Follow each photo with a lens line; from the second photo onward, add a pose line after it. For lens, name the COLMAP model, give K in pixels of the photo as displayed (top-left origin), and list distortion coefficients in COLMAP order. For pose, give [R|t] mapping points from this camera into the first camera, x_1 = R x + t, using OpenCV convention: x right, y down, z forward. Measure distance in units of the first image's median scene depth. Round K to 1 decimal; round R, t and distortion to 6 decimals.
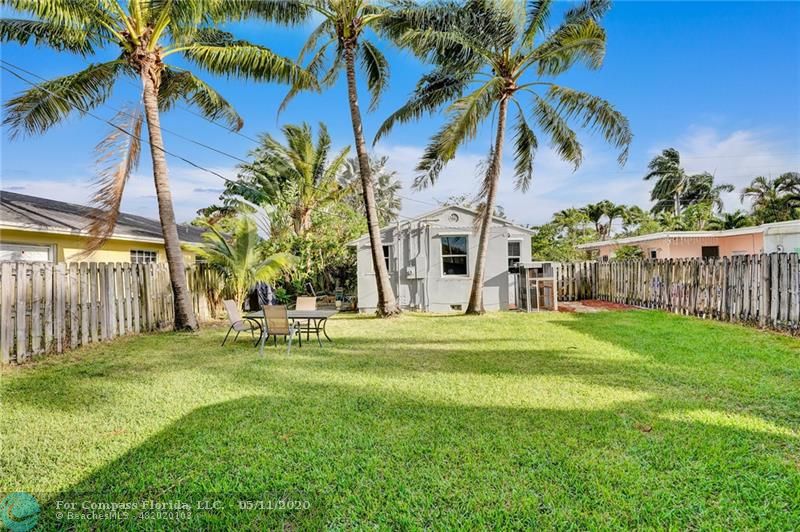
lens RADIAL K [[376.8, 0, 397.7], [0, 376.8, 267.8], [0, 0, 1]] dist [-0.053461, 0.000380]
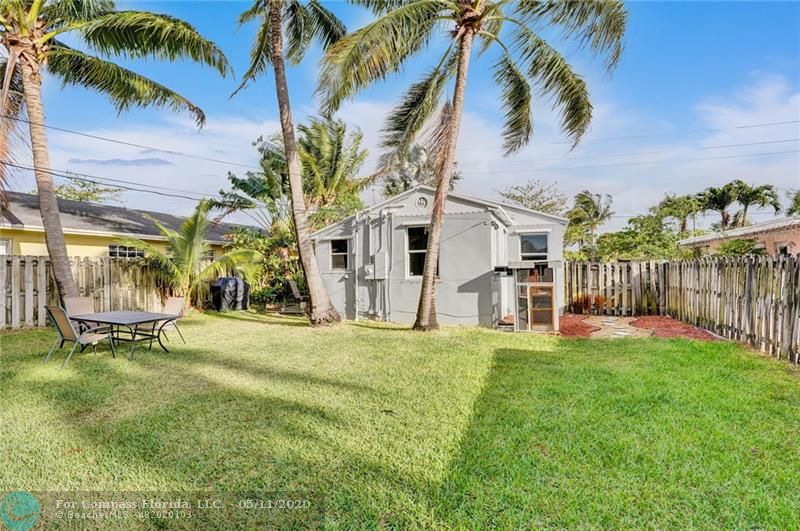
lens RADIAL K [[370.2, 0, 397.2], [0, 370.2, 260.5], [0, 0, 1]] dist [-0.037970, 0.000821]
pose [[0.951289, 0.009197, -0.308163, 0.337880], [-0.014546, 0.999781, -0.015064, -0.000592], [0.307957, 0.018813, 0.951214, 0.254453]]
